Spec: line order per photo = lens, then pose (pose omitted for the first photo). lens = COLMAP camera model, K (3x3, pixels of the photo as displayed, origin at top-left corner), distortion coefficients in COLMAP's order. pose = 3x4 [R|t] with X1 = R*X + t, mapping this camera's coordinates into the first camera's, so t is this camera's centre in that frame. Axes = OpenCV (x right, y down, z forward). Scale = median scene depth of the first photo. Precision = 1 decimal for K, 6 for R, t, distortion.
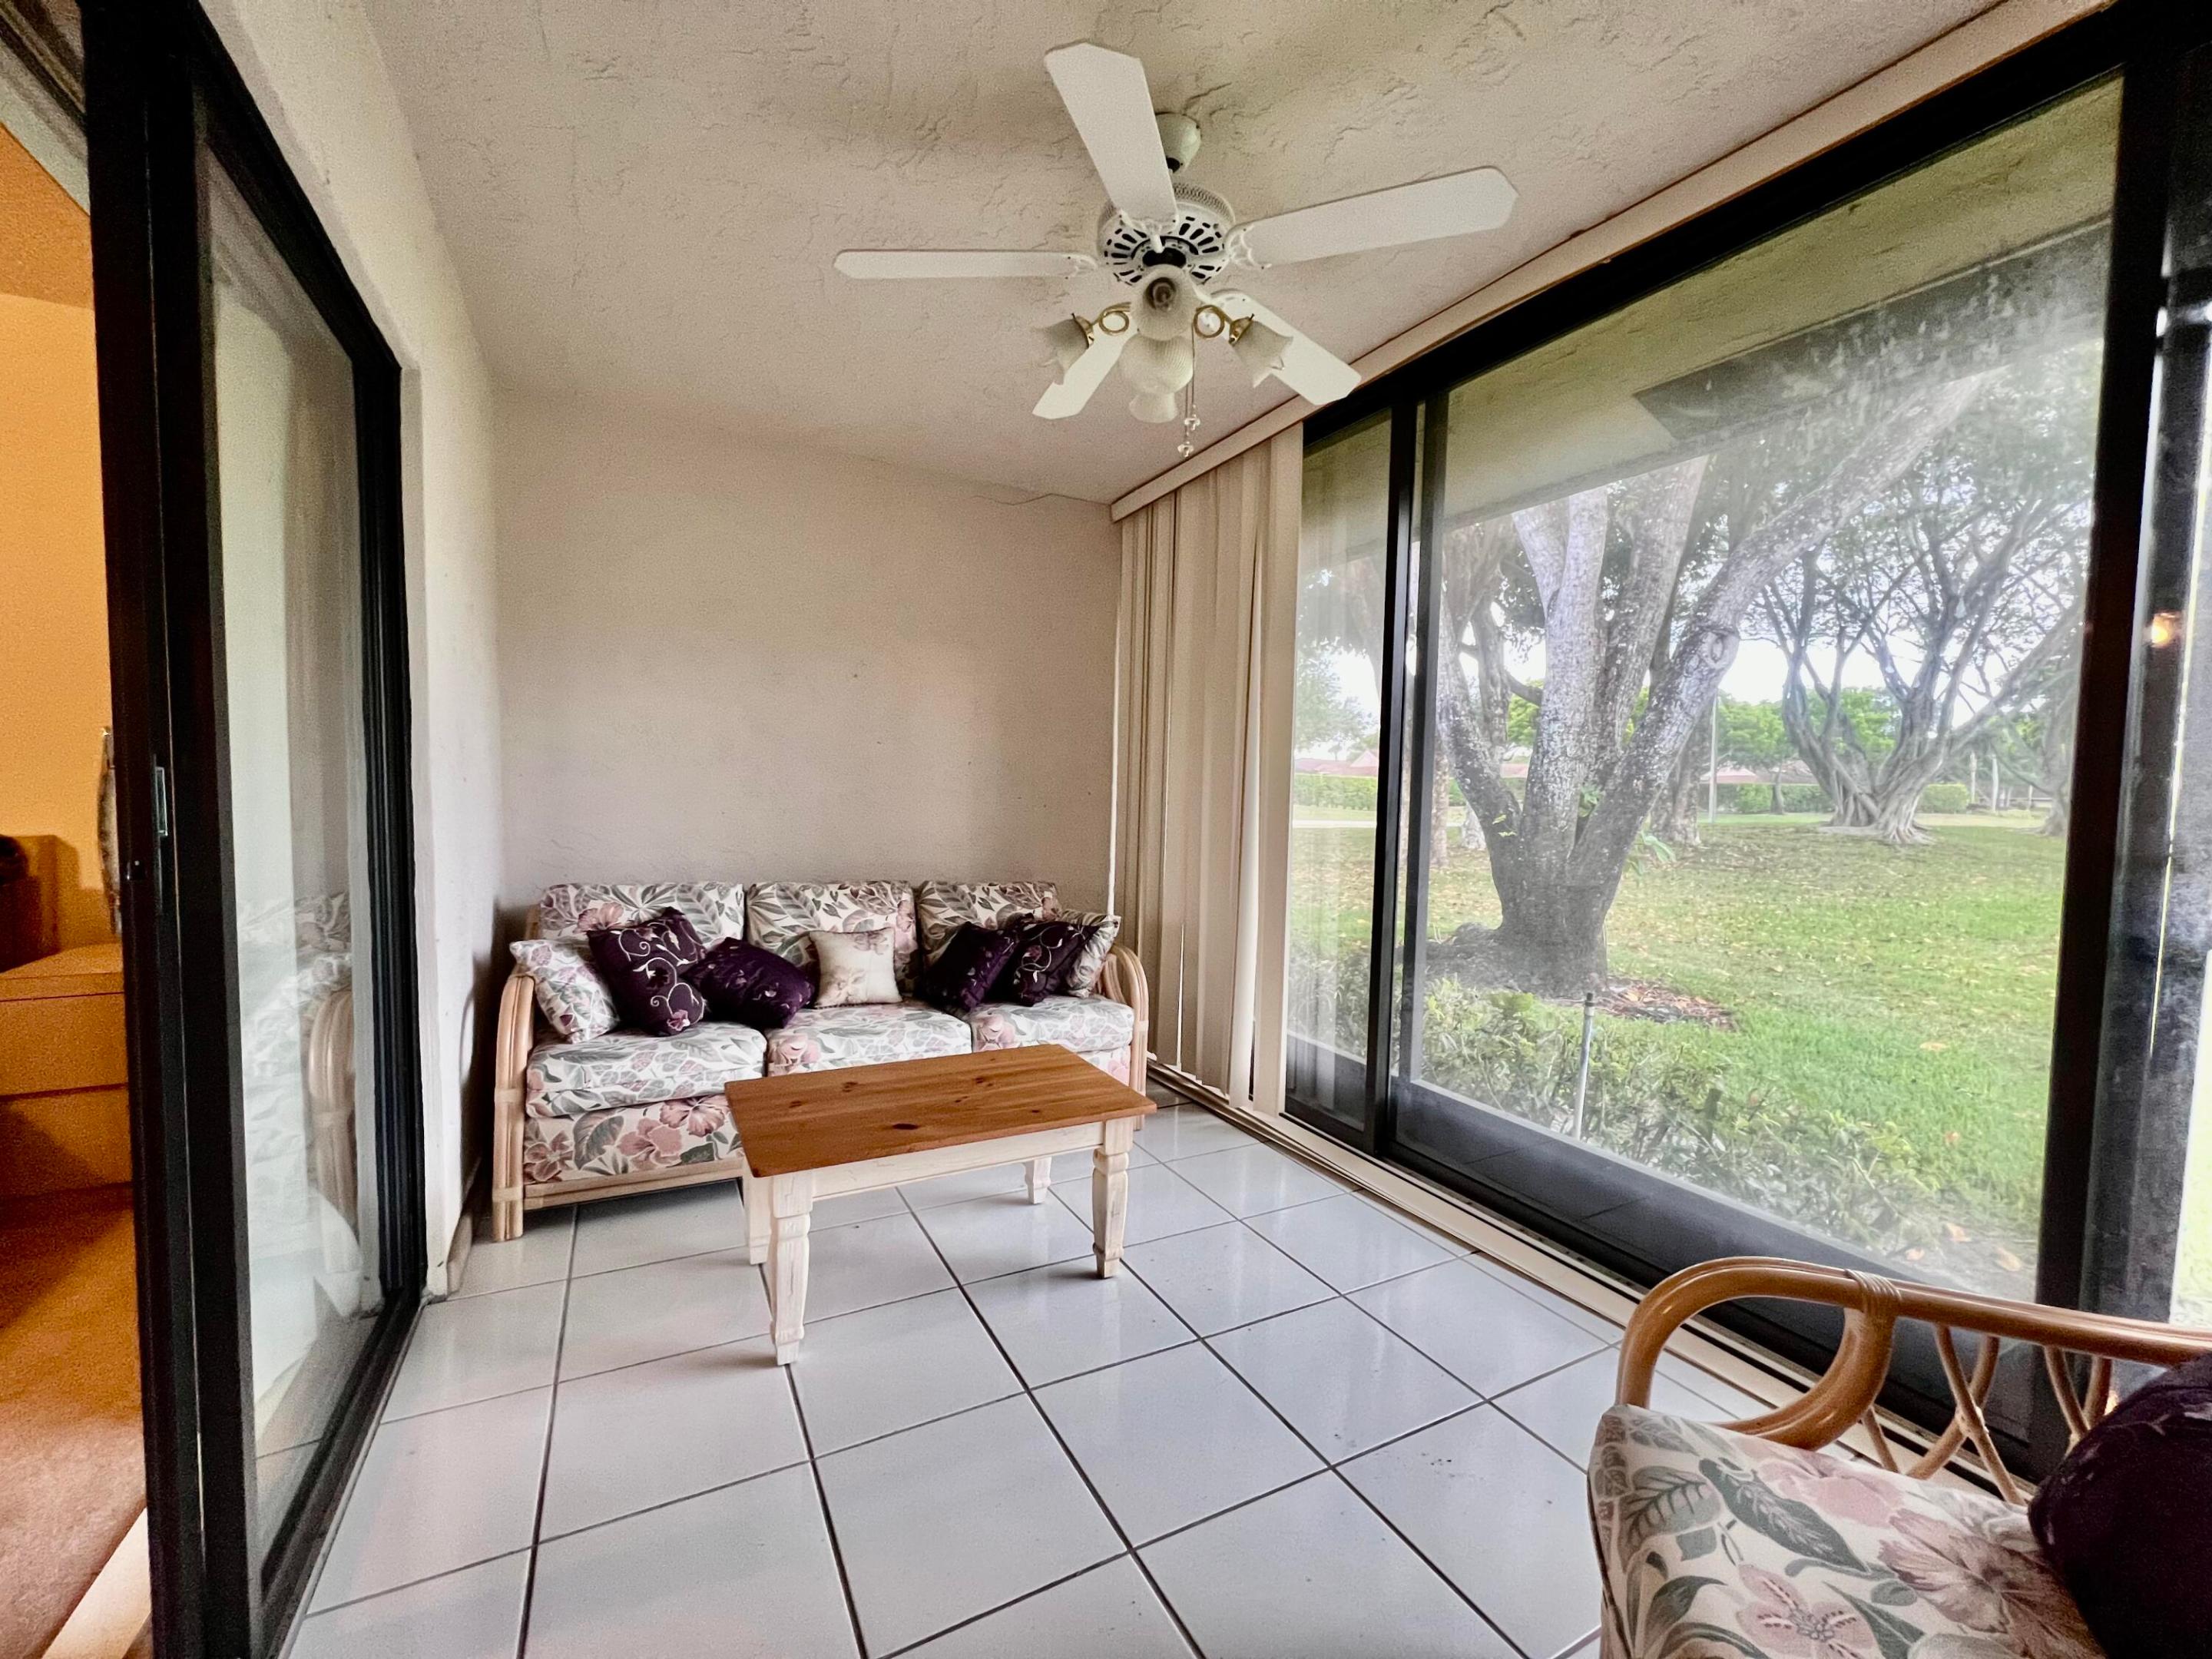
lens RADIAL K [[889.4, 0, 1098.0], [0, 889.4, 830.3], [0, 0, 1]] dist [-0.001041, 0.000331]
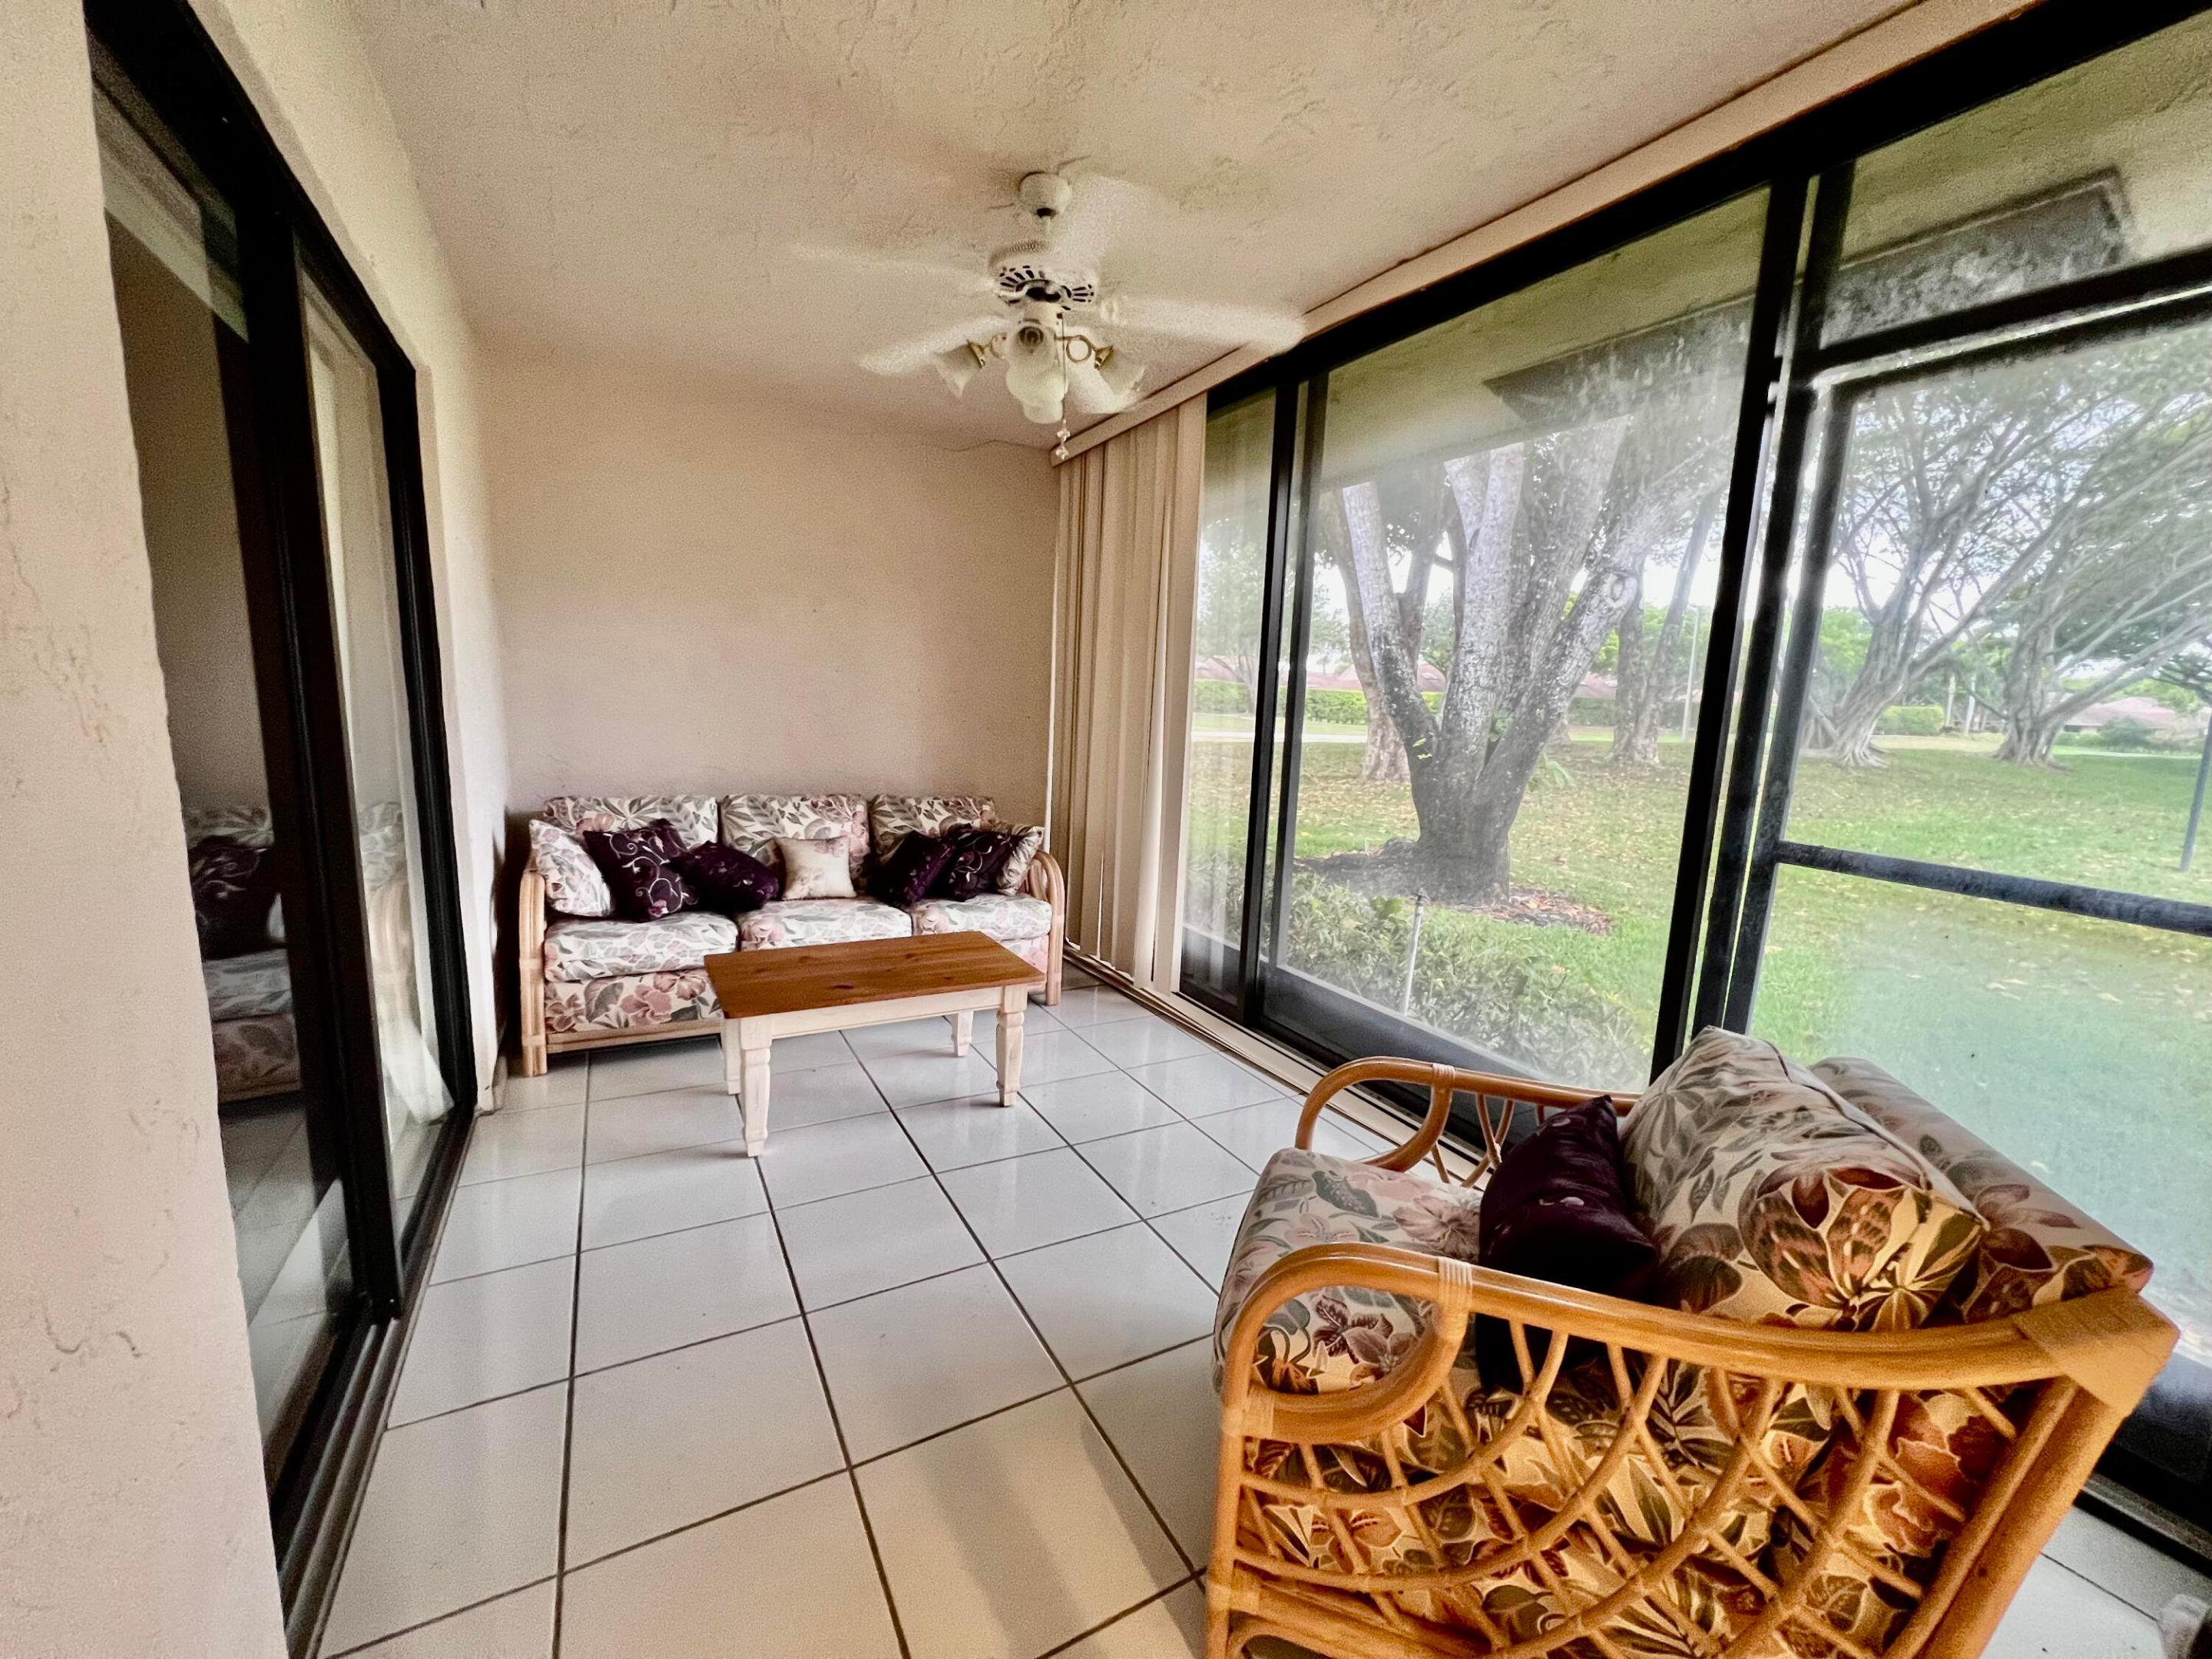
lens RADIAL K [[889.4, 0, 1098.0], [0, 889.4, 830.3], [0, 0, 1]] dist [-0.001041, 0.000331]
pose [[0.999797, 0.012737, 0.015595, 0.079891], [-0.014250, 0.994777, 0.101071, -0.018660], [-0.014226, -0.101273, 0.994757, -0.166890]]
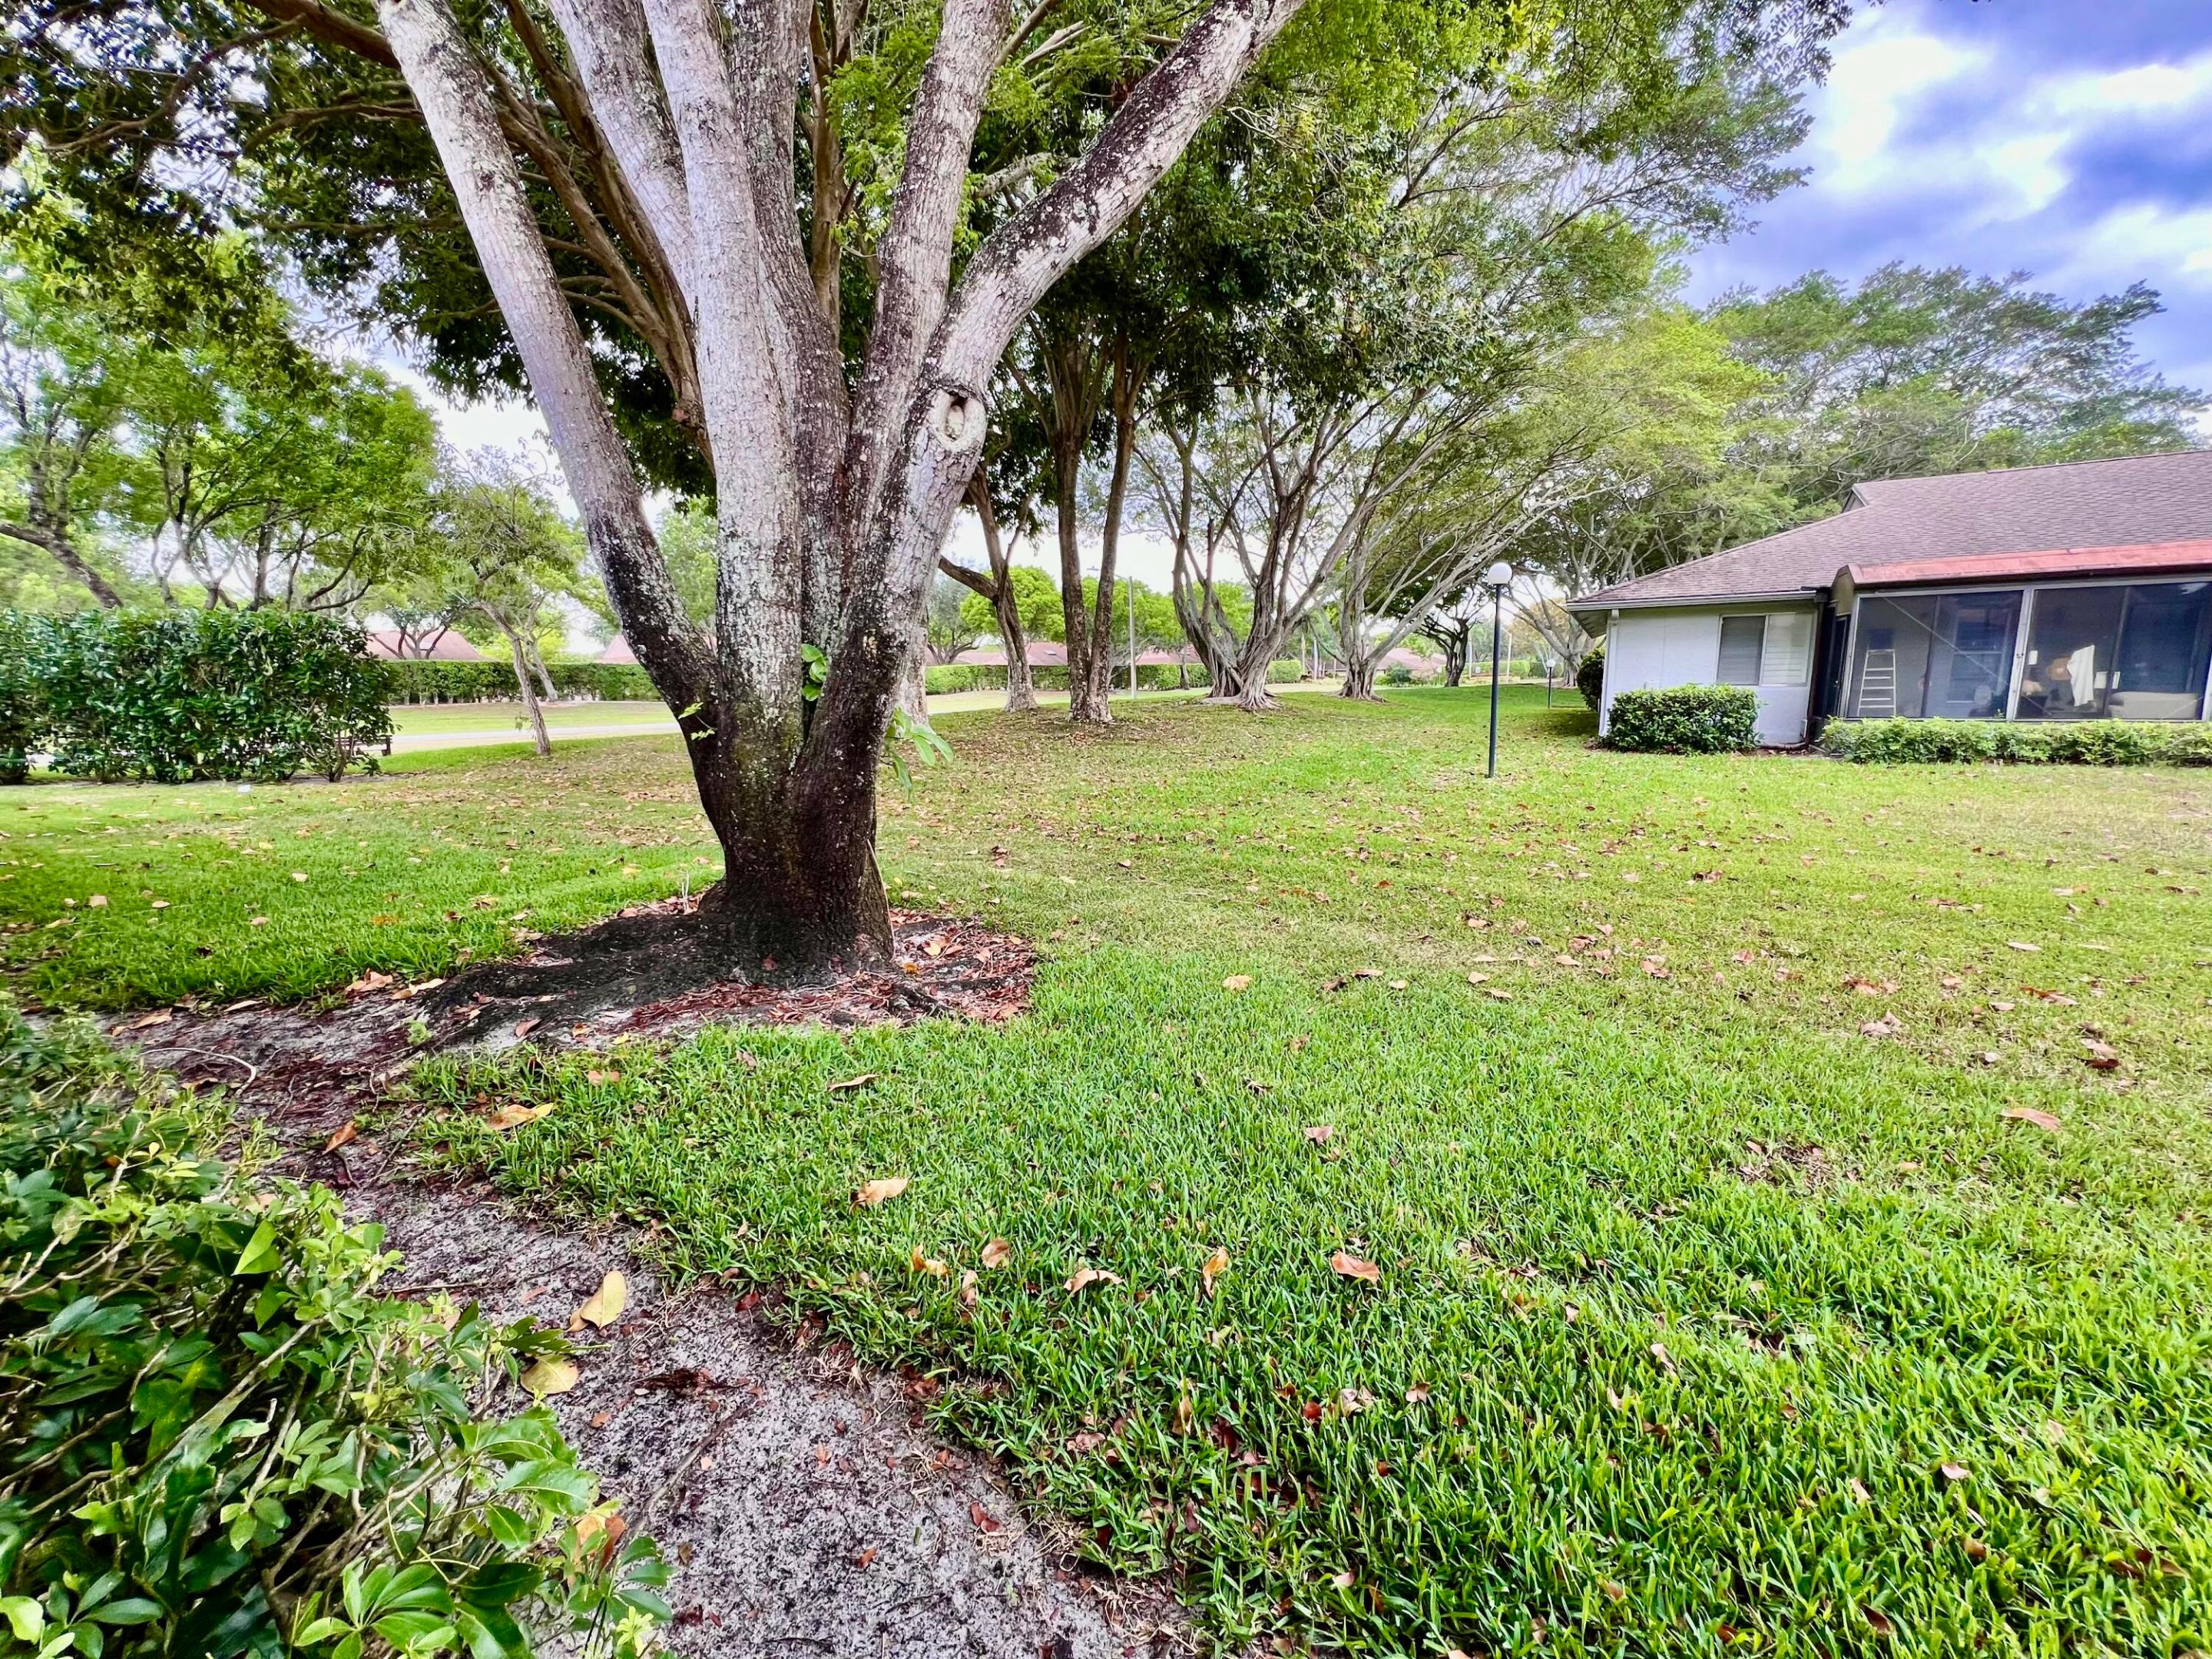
lens RADIAL K [[889.4, 0, 1098.0], [0, 889.4, 830.3], [0, 0, 1]] dist [-0.001041, 0.000331]
pose [[0.850740, -0.124045, 0.510738, 0.698347], [0.063006, 0.988812, 0.135207, 0.006455], [-0.521796, -0.082846, 0.849038, 0.639517]]
